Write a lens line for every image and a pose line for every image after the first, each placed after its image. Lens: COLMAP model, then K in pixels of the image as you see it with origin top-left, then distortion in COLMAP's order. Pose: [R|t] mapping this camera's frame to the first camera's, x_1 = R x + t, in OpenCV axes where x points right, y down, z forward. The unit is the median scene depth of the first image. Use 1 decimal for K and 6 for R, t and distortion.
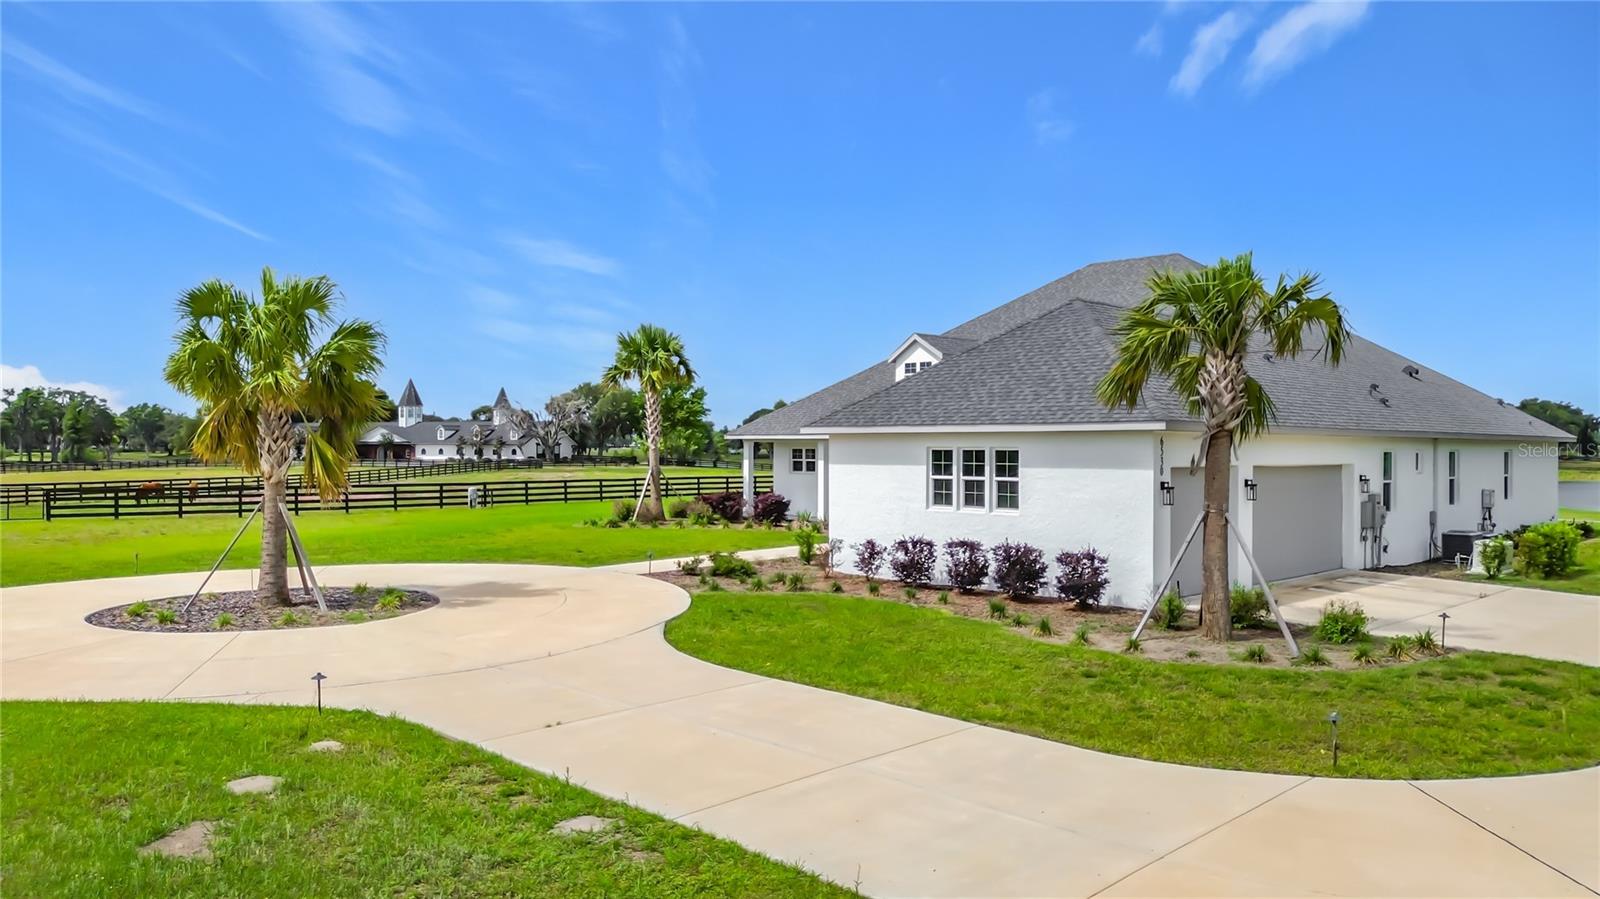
lens RADIAL K [[1154.0, 0, 765.3], [0, 1154.0, 451.1], [0, 0, 1]] dist [0.056891, -0.069647]
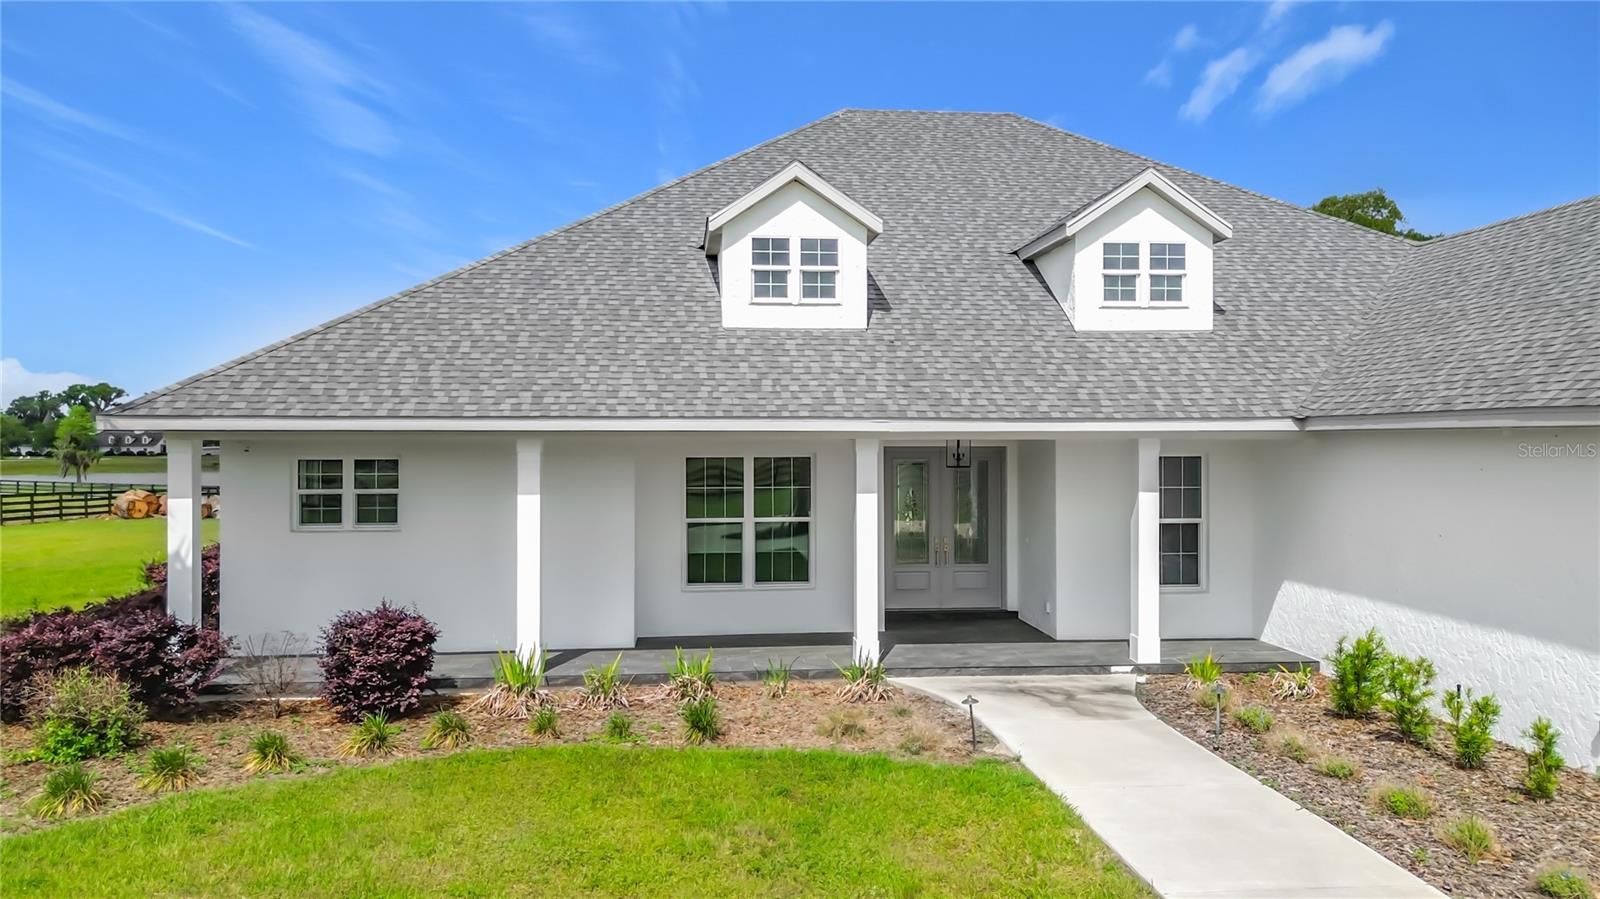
lens RADIAL K [[1154.0, 0, 765.3], [0, 1154.0, 451.1], [0, 0, 1]] dist [0.056891, -0.069647]
pose [[0.644474, 0.000169, 0.764627, -0.280017], [0.003142, 0.999991, -0.002869, -0.005494], [-0.764620, 0.004252, 0.644467, 1.212605]]
